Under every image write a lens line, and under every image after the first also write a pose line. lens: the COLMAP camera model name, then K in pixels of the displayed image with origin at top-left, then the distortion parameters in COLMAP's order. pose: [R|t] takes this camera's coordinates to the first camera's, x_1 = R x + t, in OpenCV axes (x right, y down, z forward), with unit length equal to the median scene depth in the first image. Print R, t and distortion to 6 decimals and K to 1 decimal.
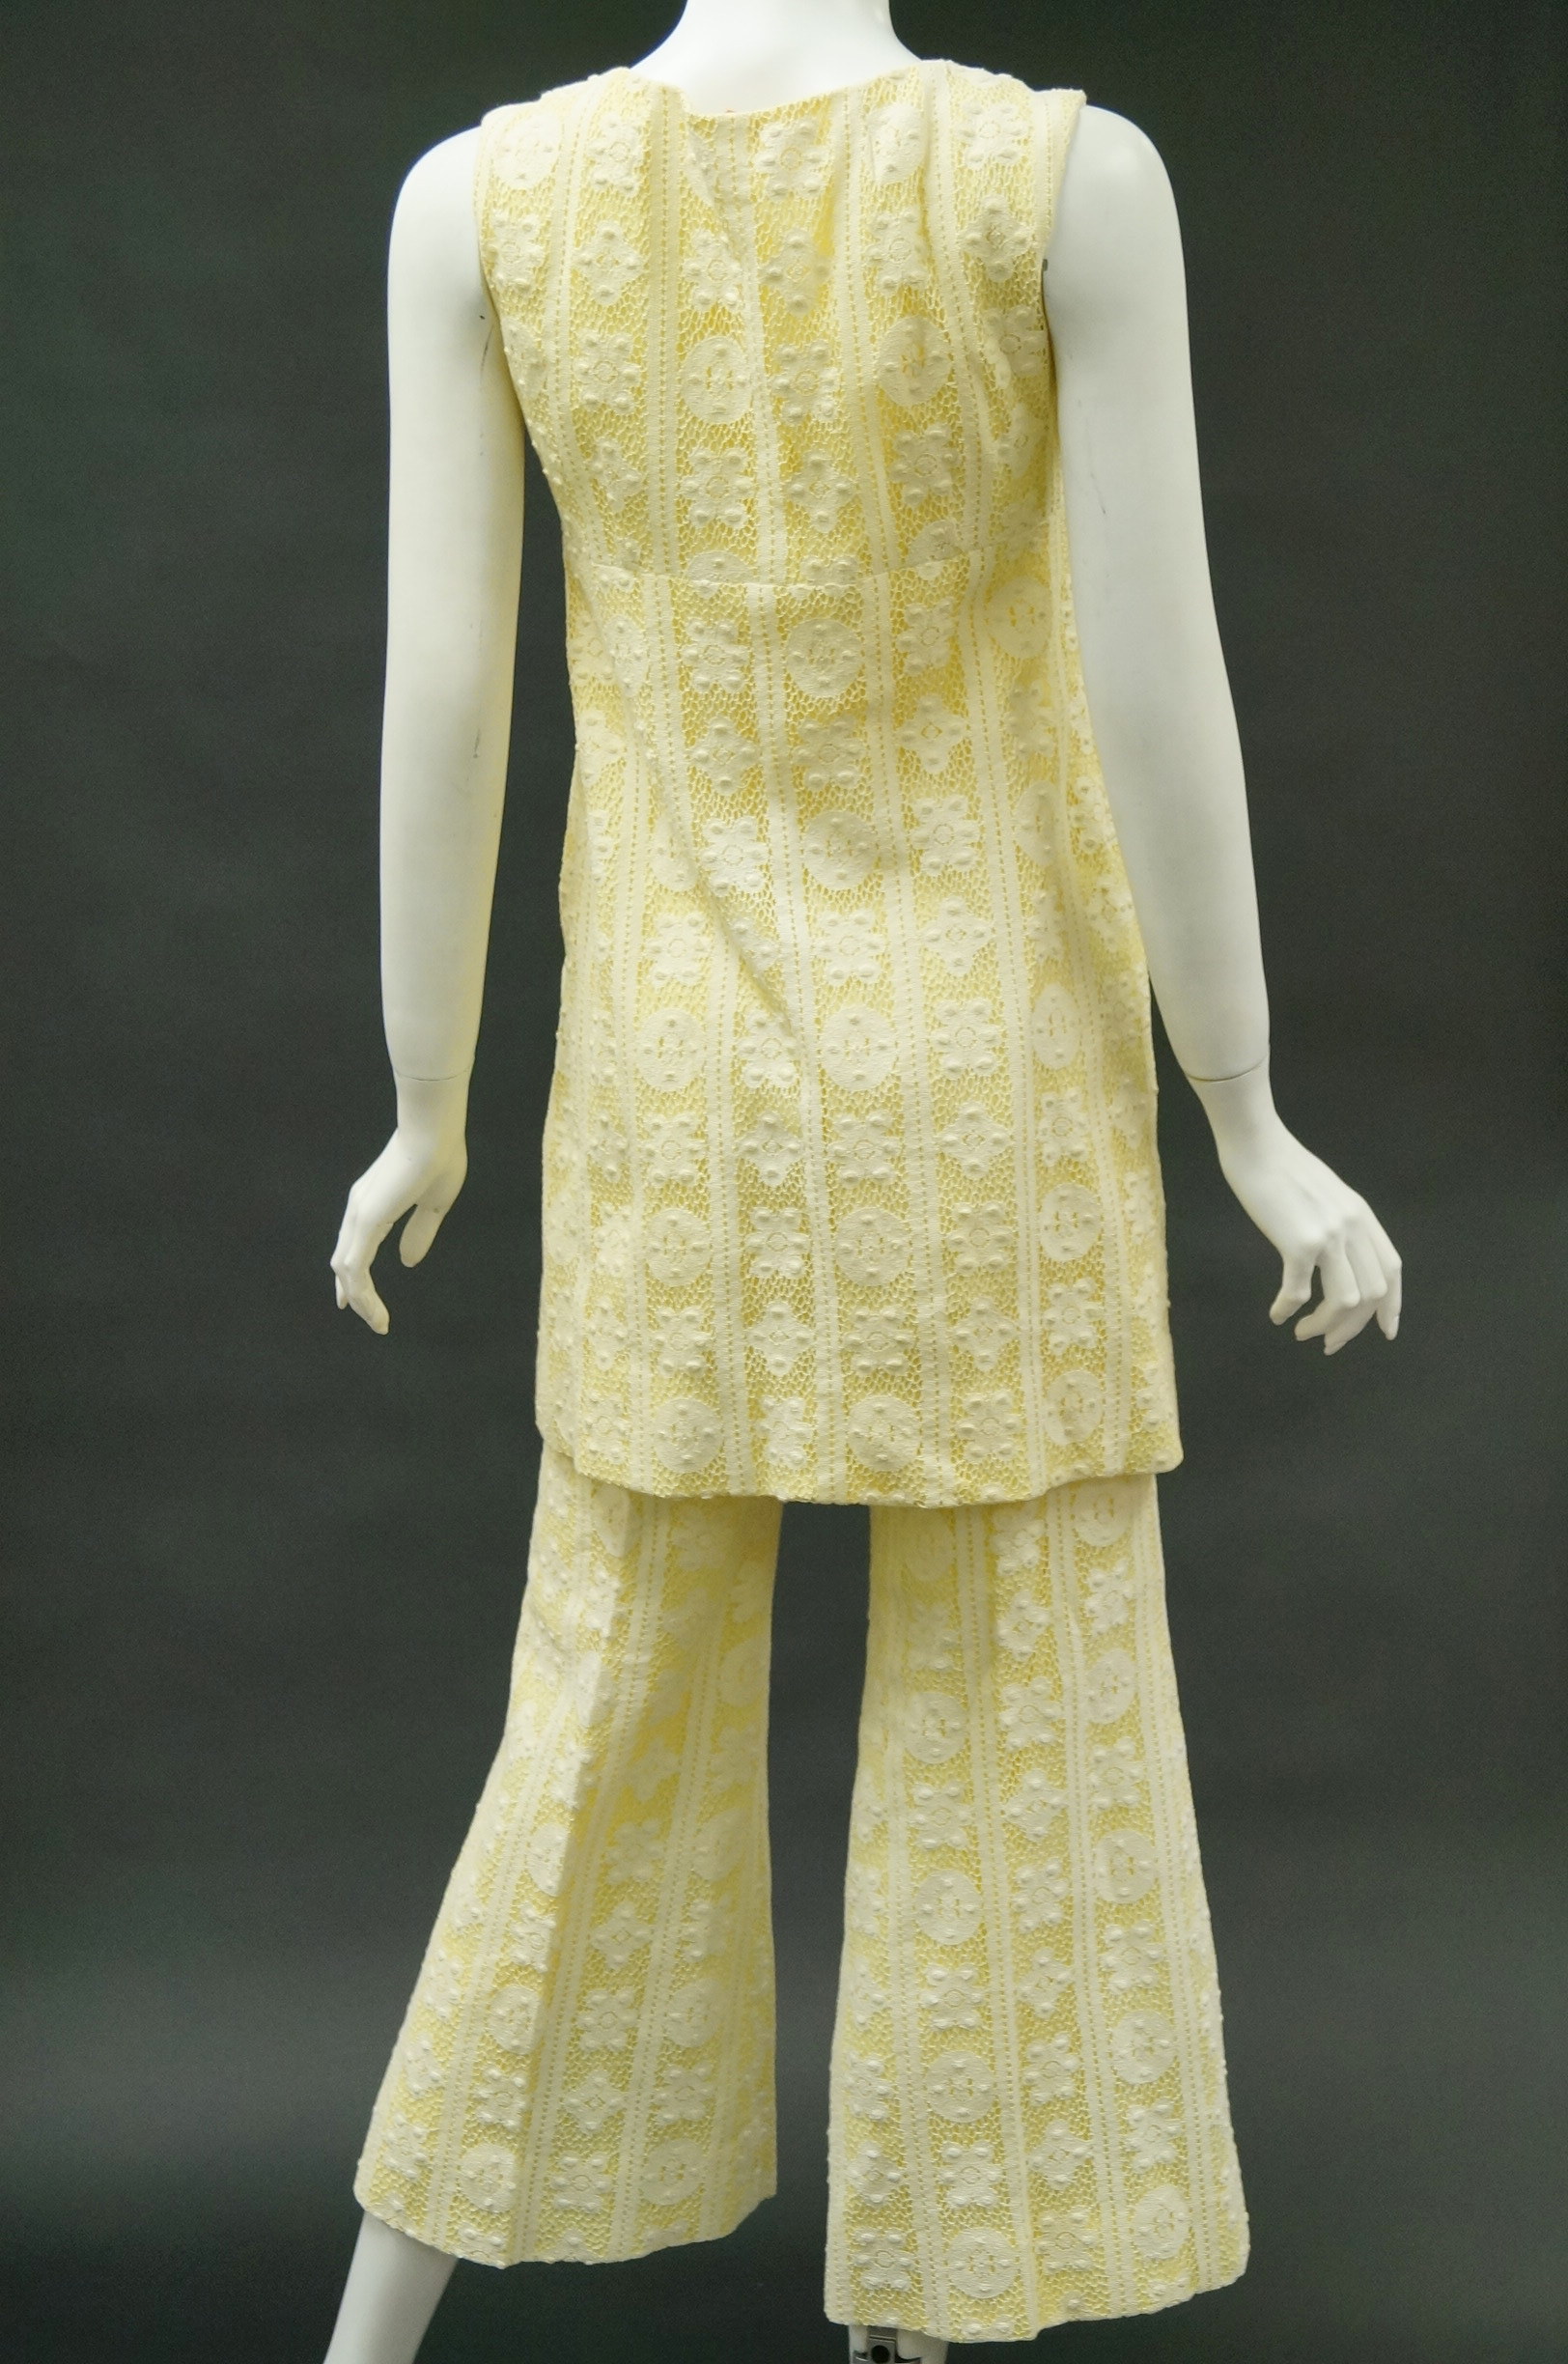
lens RADIAL K [[3866.1, 0, 779.9], [0, 3866.1, 1177.1], [0, 0, 1]] dist [0.013826, 0.000000]
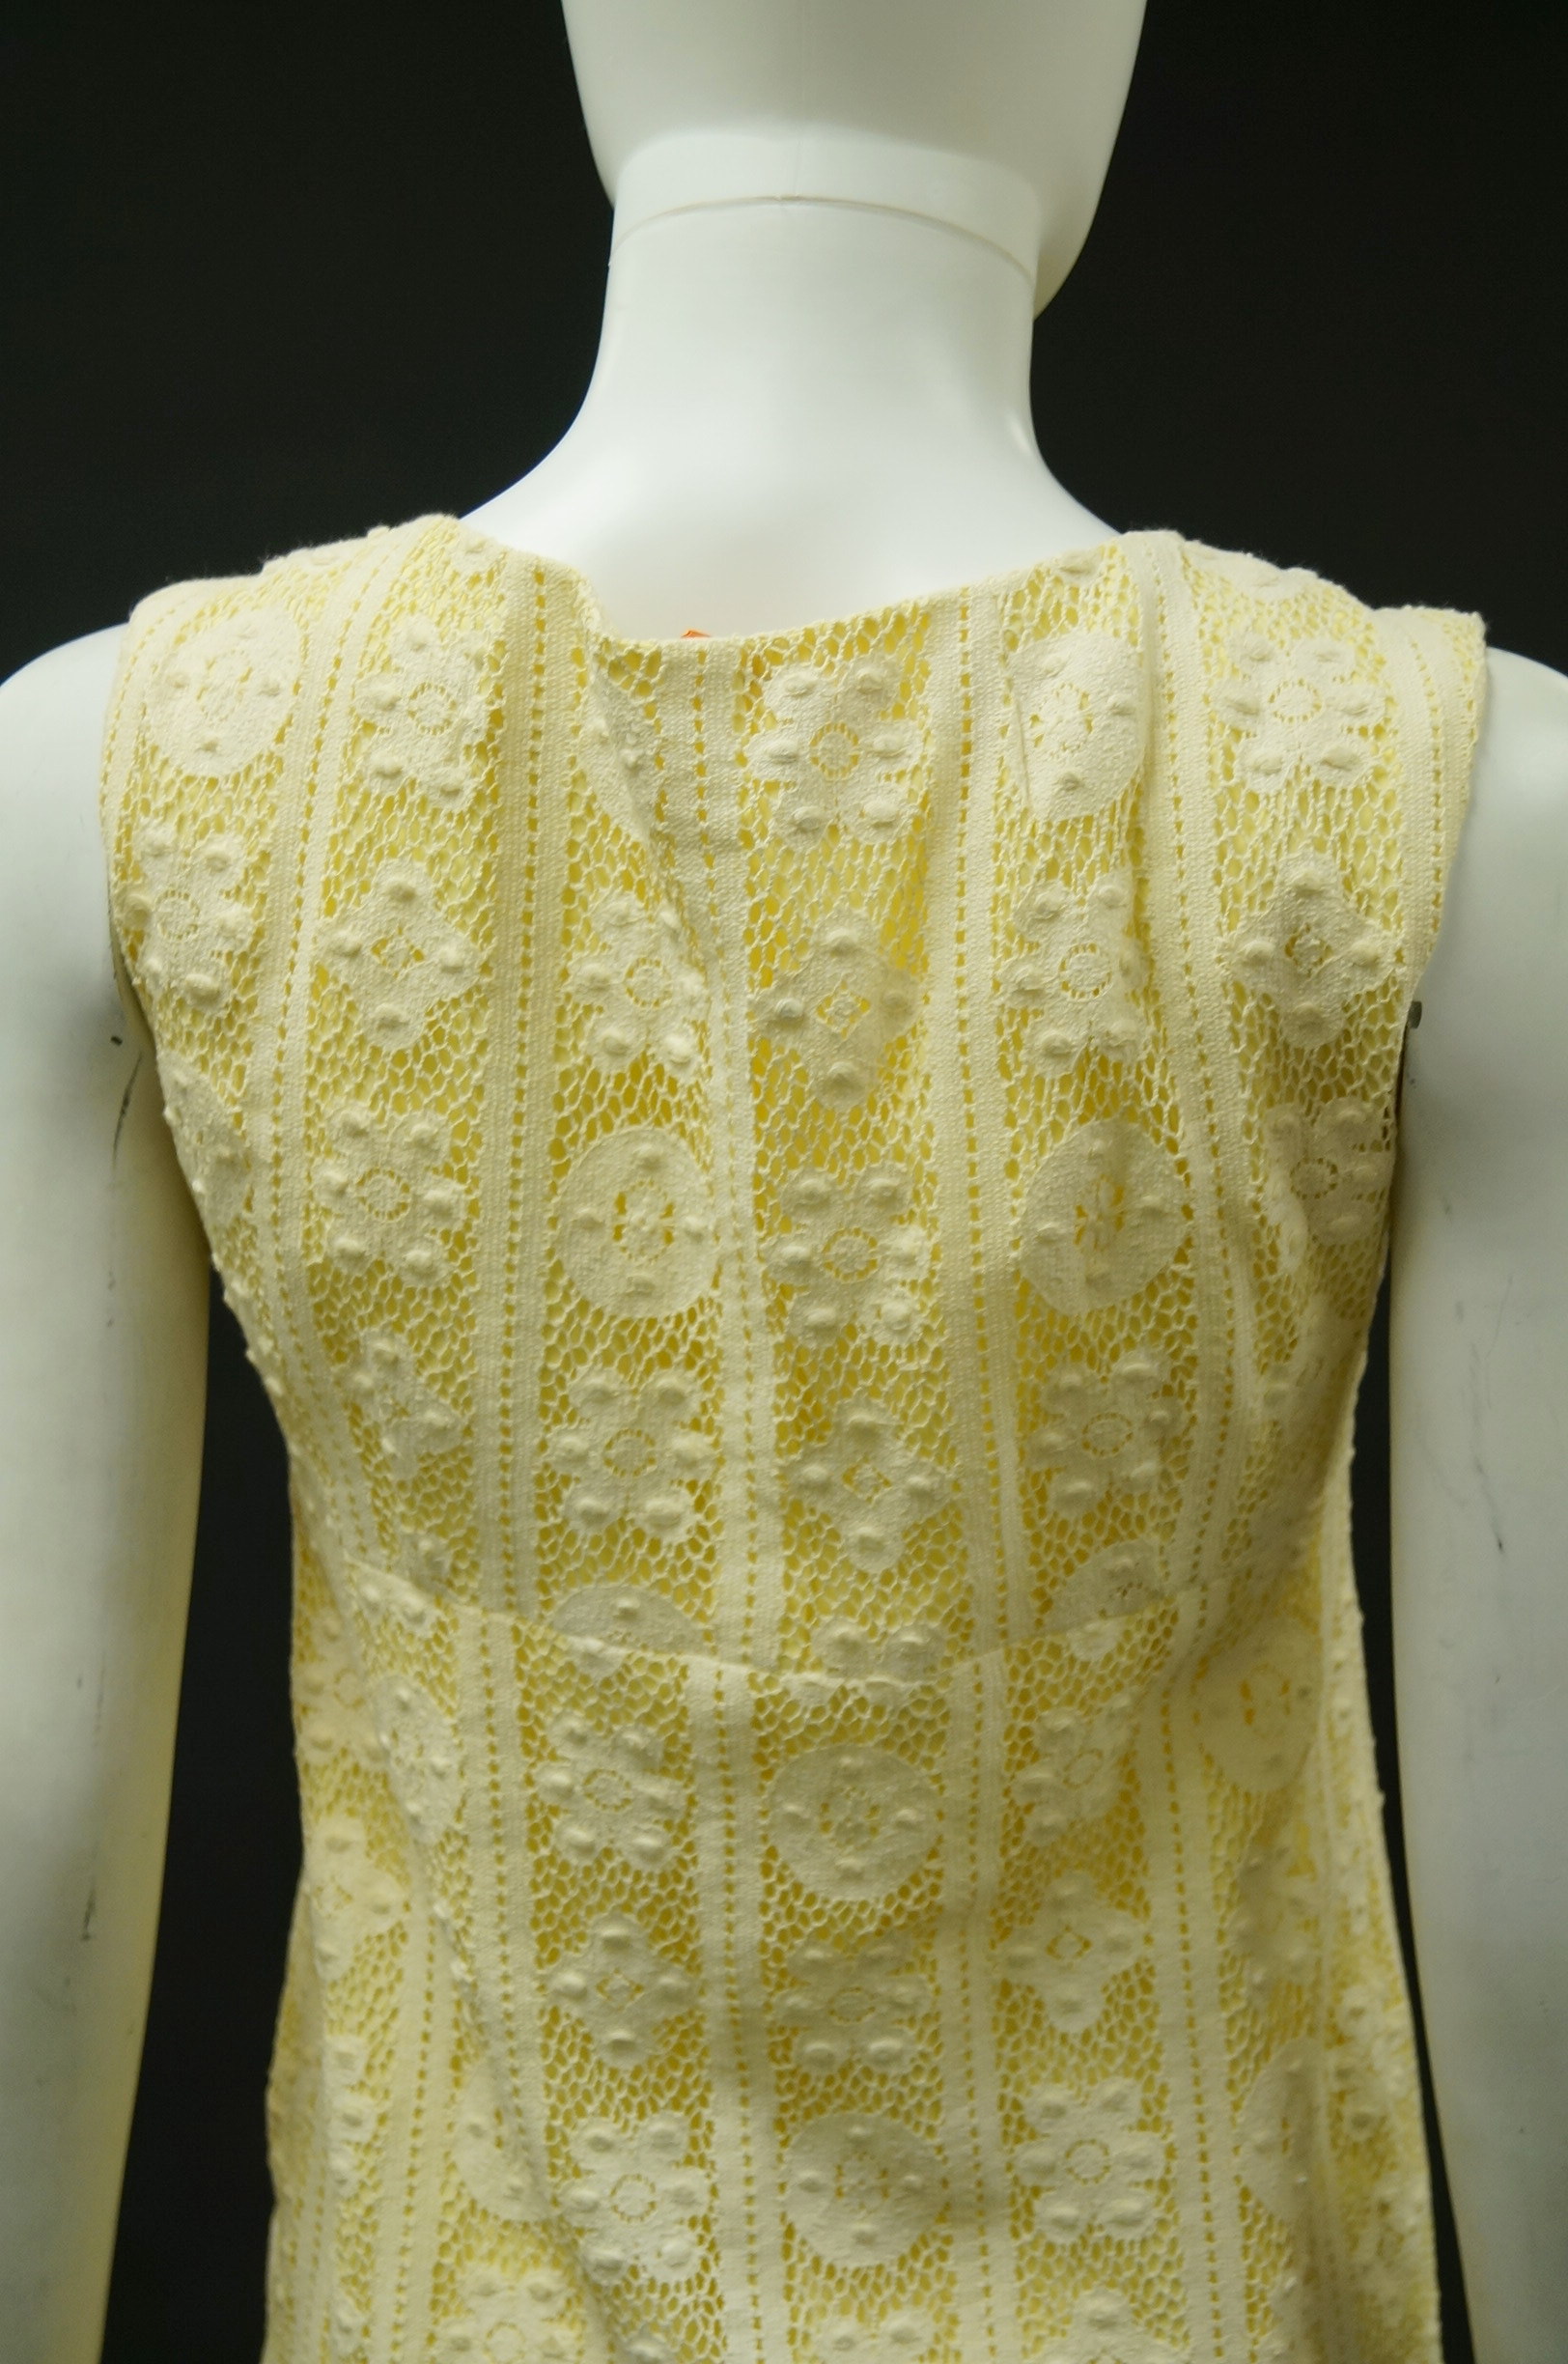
lens RADIAL K [[3233.2, 0, 787.2], [0, 3233.2, 1187.7], [0, 0, 1]] dist [-0.005479, 0.000000]
pose [[0.996869, 0.027719, 0.074054, -0.026480], [-0.023632, 0.998179, -0.055507, -0.187946], [-0.075457, 0.053583, 0.995708, 0.624593]]
